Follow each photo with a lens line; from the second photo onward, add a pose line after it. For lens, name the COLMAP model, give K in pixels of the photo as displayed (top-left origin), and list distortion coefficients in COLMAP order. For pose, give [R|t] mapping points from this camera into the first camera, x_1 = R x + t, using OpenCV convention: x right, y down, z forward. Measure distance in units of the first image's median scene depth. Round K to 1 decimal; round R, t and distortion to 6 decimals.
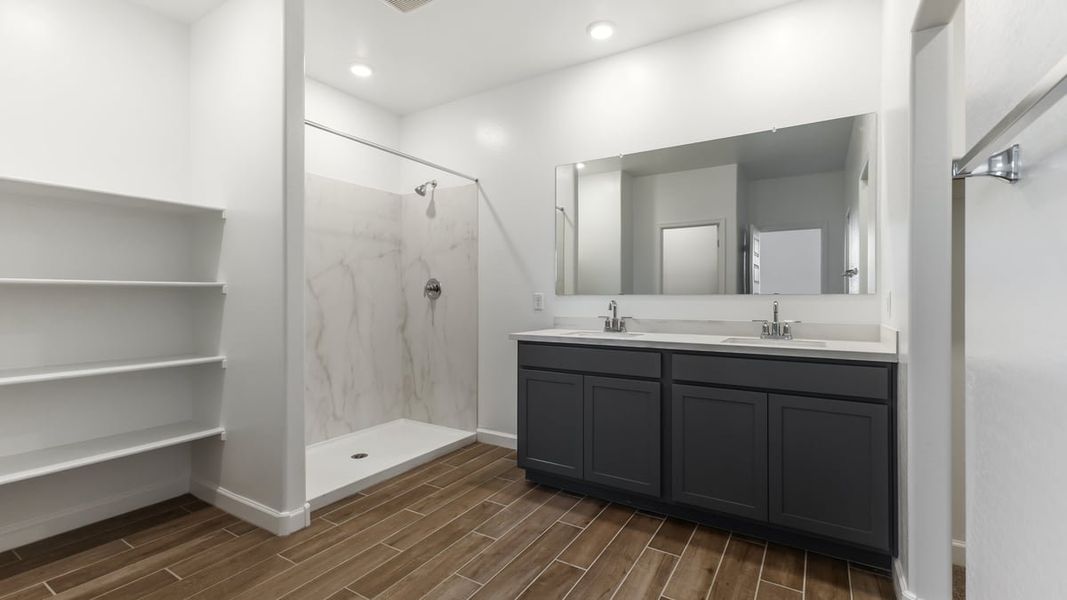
lens RADIAL K [[463.4, 0, 526.8], [0, 463.4, 292.2], [0, 0, 1]] dist [0.004014, -0.000397]
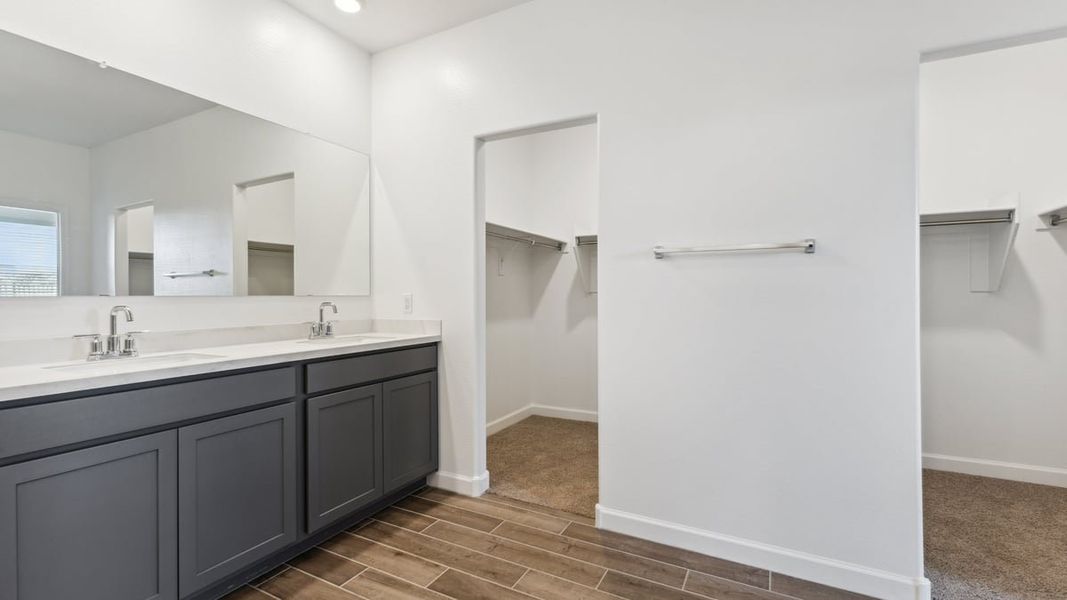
lens RADIAL K [[463.4, 0, 525.2], [0, 463.4, 302.5], [0, 0, 1]] dist [0.004014, -0.000397]
pose [[-0.073442, -0.000931, 0.997299, -0.635259], [0.005768, 0.999982, 0.001358, 0.023464], [-0.997283, 0.005852, -0.073436, 0.731305]]
